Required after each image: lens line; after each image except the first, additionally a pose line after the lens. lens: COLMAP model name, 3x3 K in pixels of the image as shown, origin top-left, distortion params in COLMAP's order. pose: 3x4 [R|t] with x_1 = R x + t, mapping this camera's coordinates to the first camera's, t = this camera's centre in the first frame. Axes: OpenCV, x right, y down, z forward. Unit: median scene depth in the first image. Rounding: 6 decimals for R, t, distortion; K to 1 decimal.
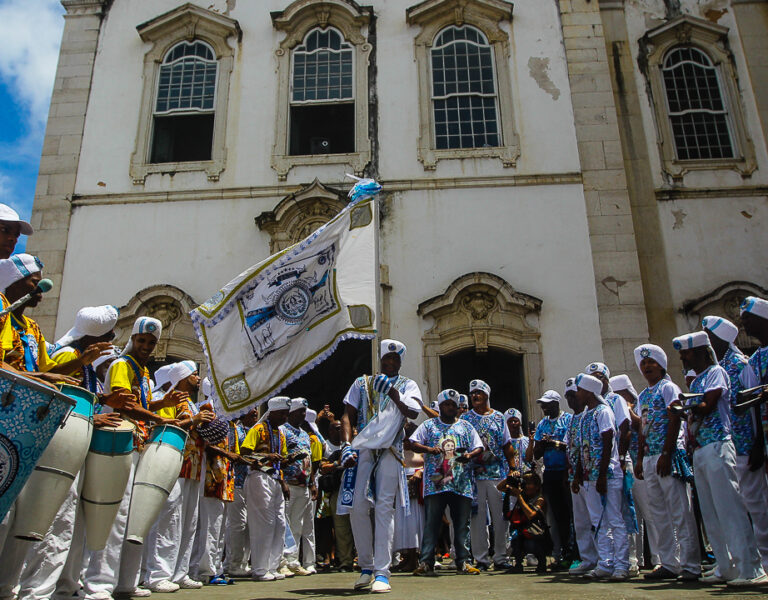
lens RADIAL K [[703.9, 0, 354.4], [0, 703.9, 281.2], [0, 0, 1]] dist [-0.050832, 0.000000]
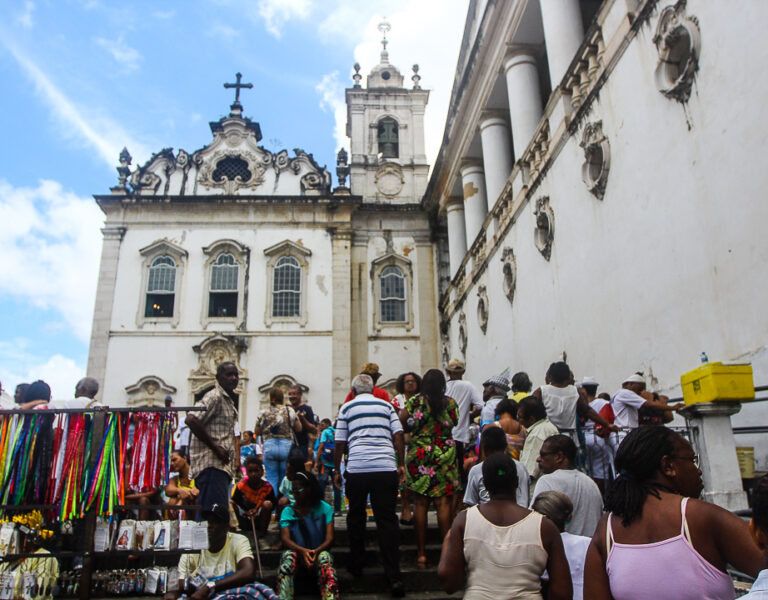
lens RADIAL K [[703.9, 0, 355.0], [0, 703.9, 276.6], [0, 0, 1]] dist [-0.050832, 0.000000]
pose [[0.994549, 0.033343, 0.098798, 0.150196], [-0.032114, 0.999386, -0.014000, -0.290094], [-0.099205, 0.010750, 0.995009, -1.300203]]
